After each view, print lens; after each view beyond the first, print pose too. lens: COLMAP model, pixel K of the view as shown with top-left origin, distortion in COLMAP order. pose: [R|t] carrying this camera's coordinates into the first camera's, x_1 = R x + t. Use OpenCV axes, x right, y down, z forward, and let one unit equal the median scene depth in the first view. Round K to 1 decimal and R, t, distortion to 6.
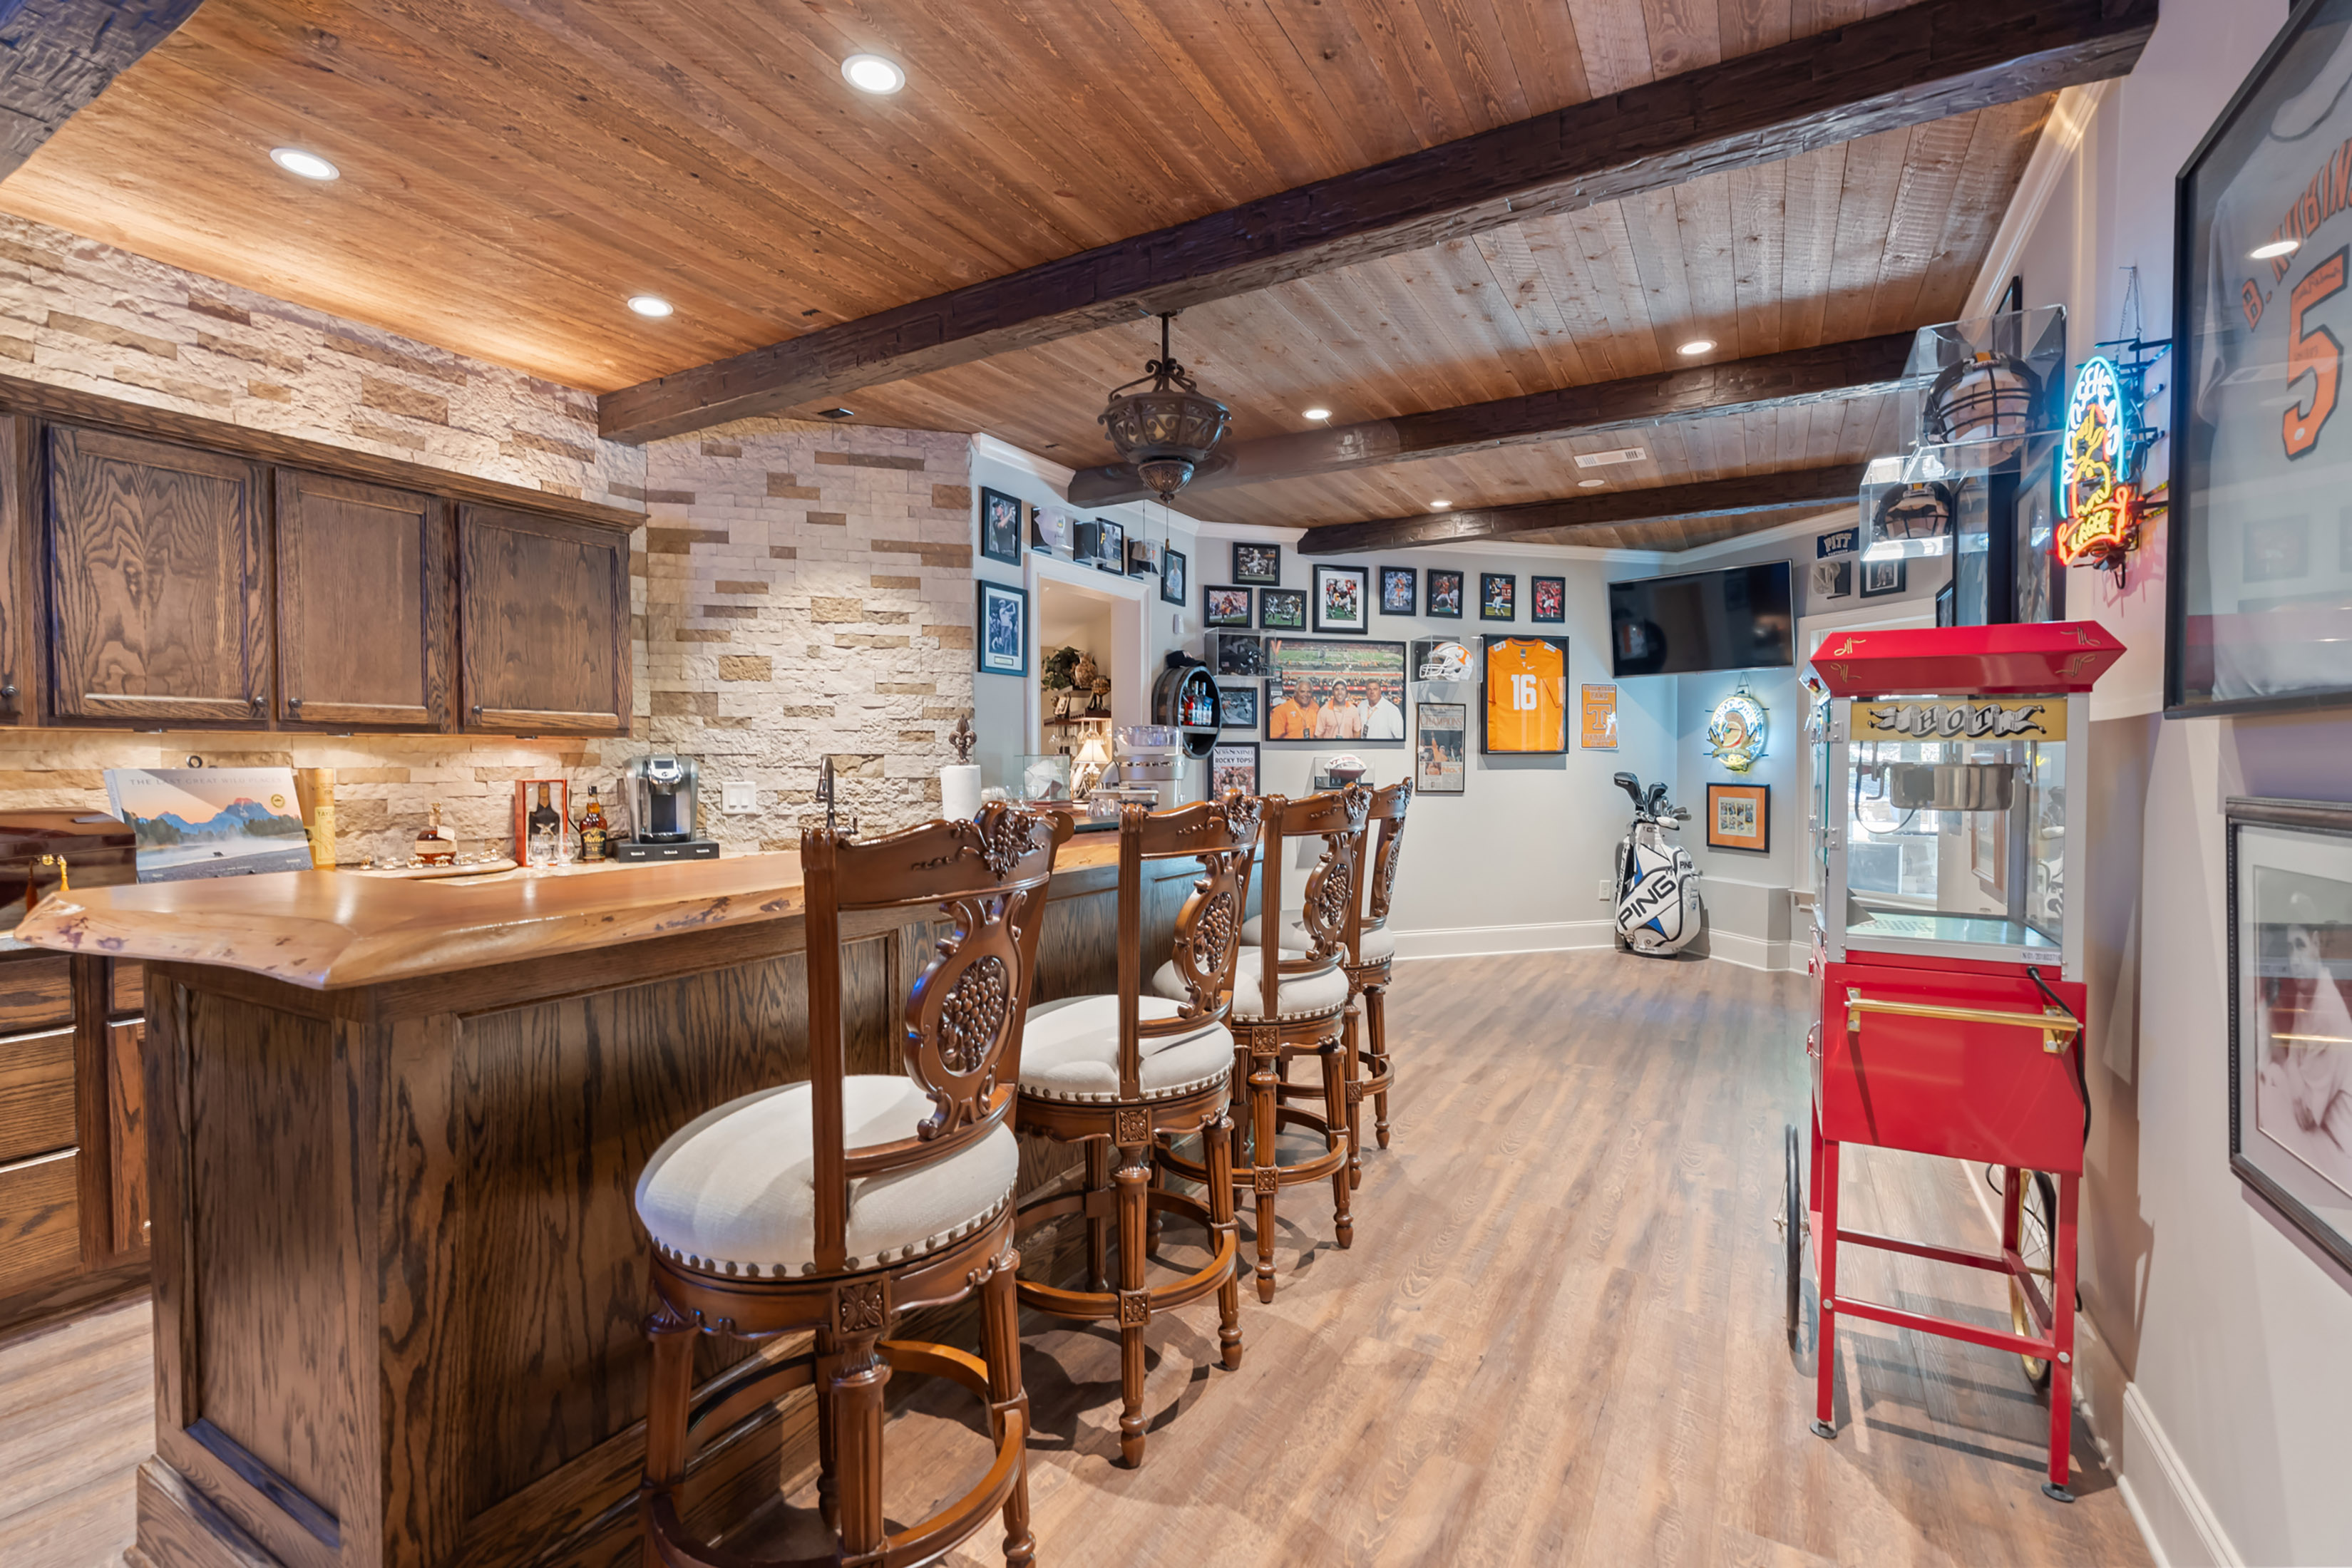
lens RADIAL K [[1042.5, 0, 1174.3], [0, 1042.5, 787.0], [0, 0, 1]] dist [-0.000034, 0.000277]
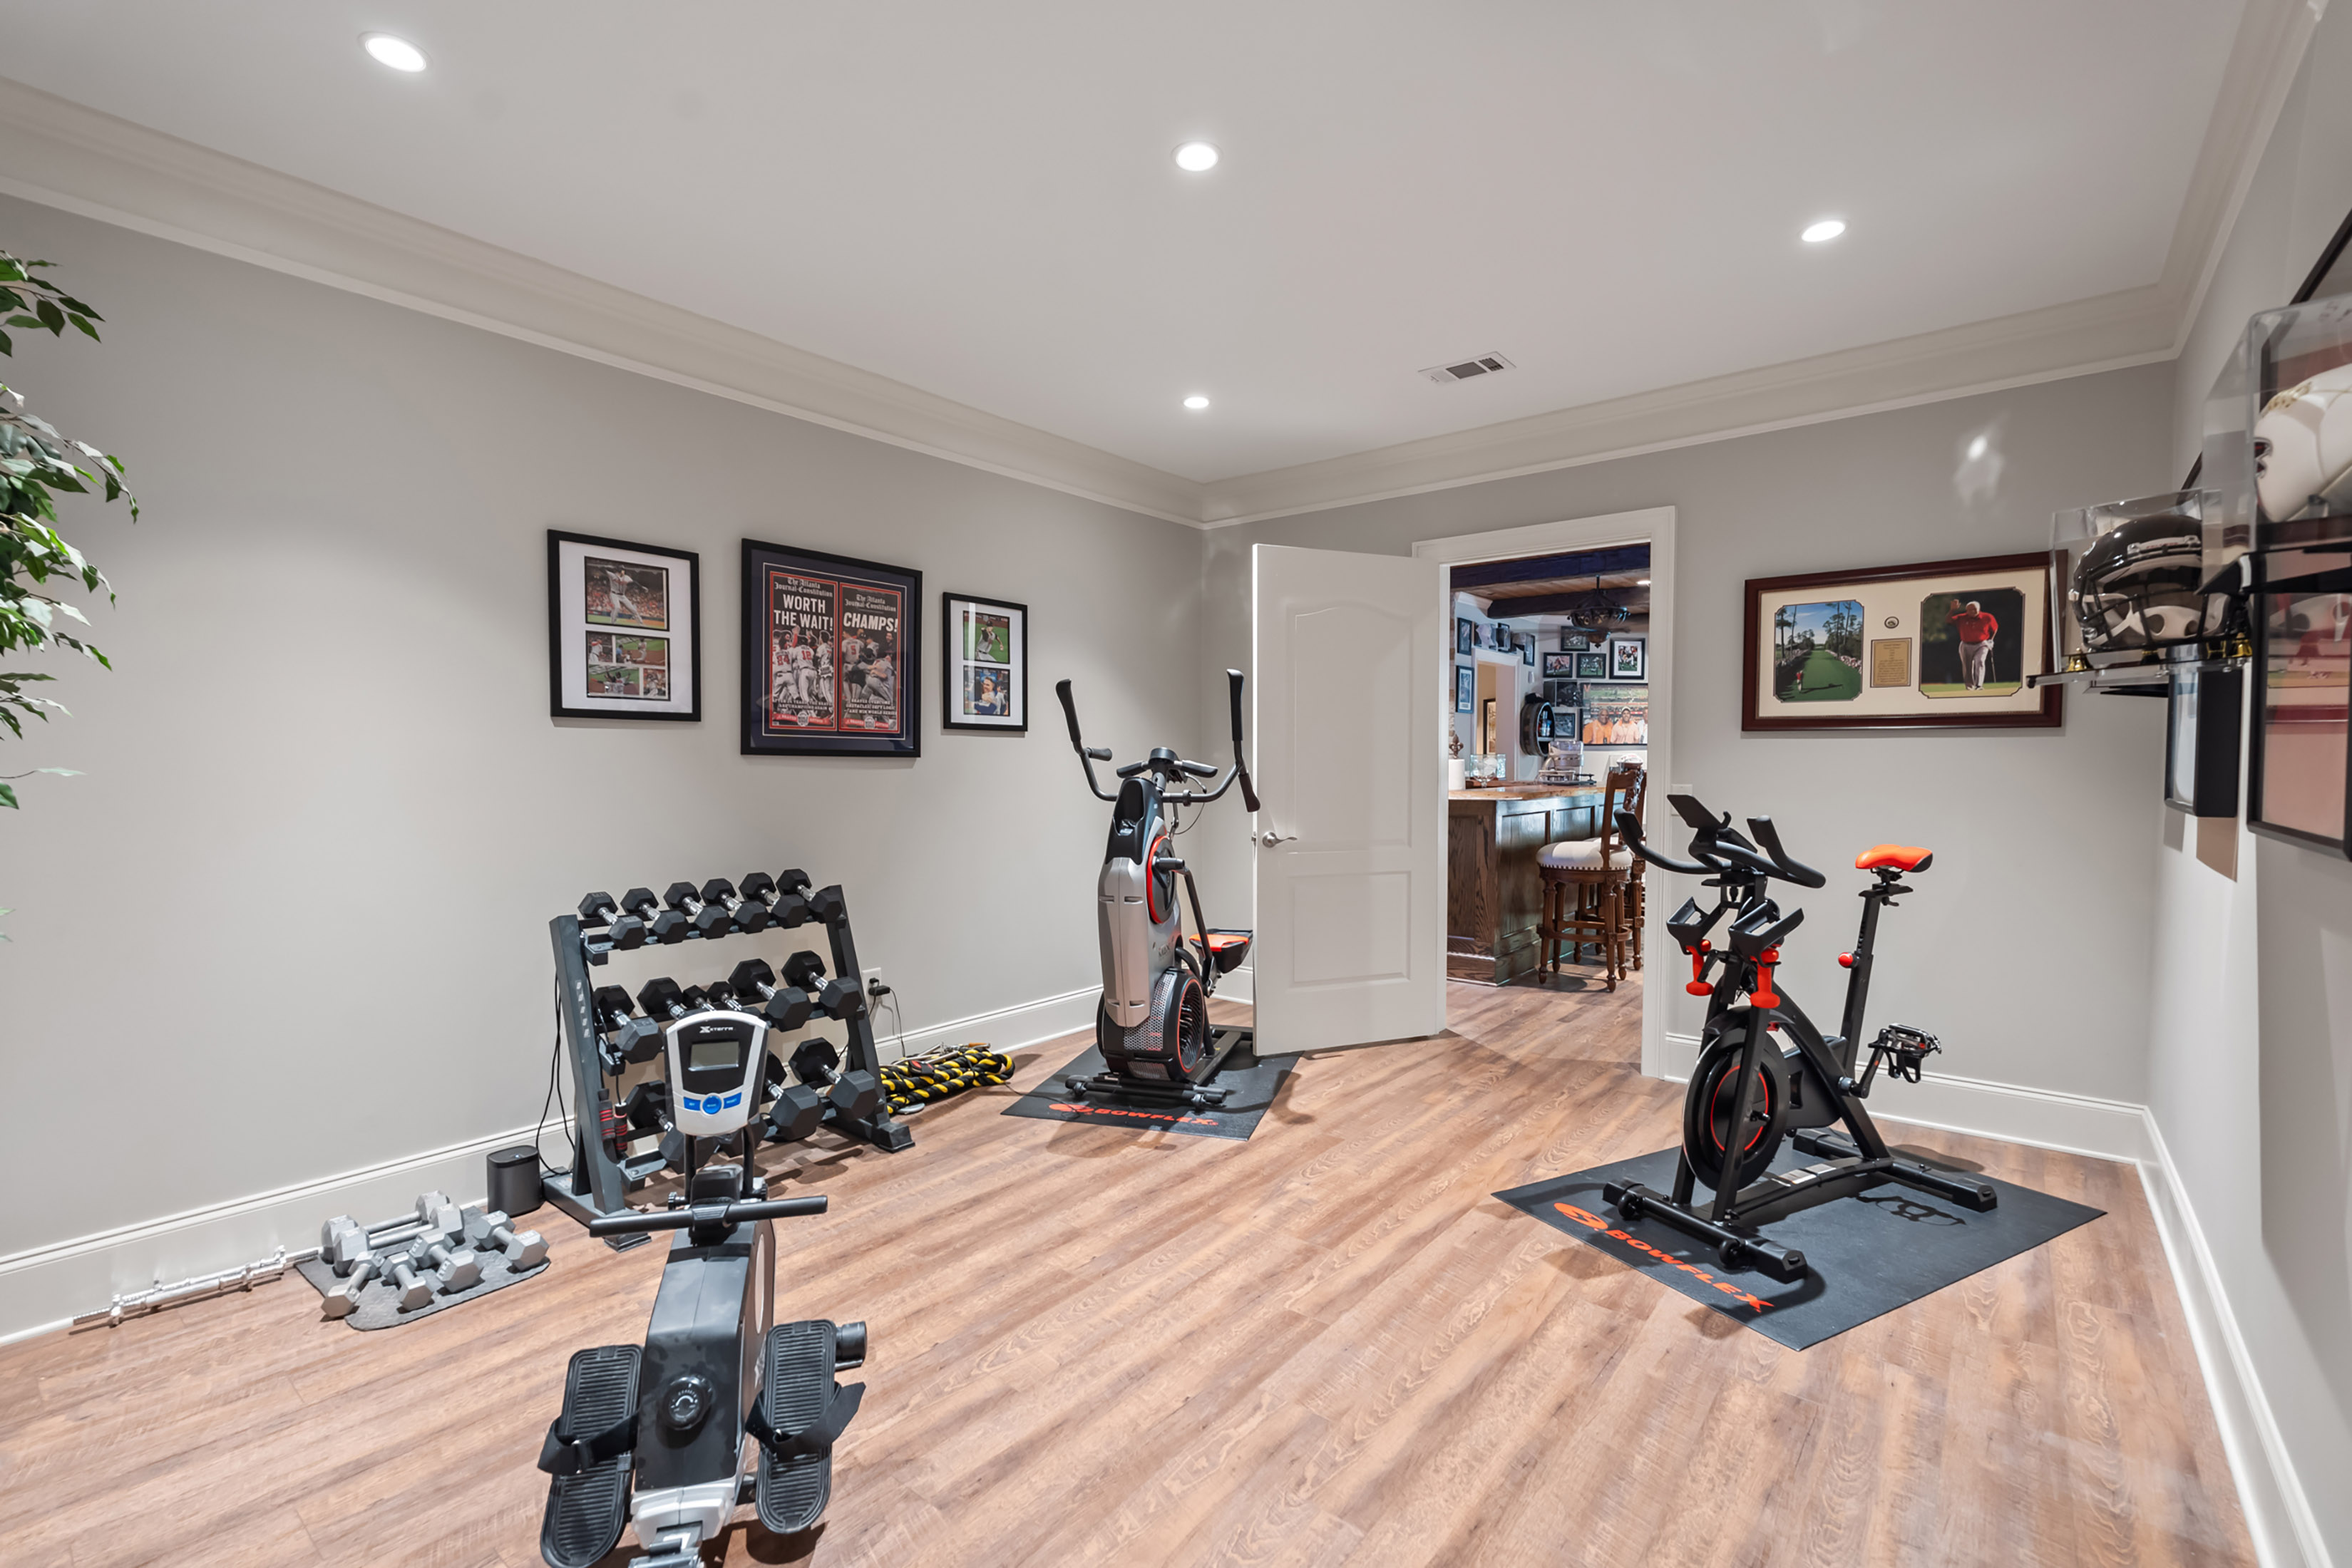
lens RADIAL K [[1042.5, 0, 1175.9], [0, 1042.5, 775.9], [0, 0, 1]] dist [-0.000034, 0.000277]
pose [[0.987538, 0.007594, -0.157200, -0.285093], [-0.008658, 0.999944, -0.006088, 0.019423], [0.157145, 0.007374, 0.987548, -0.730915]]
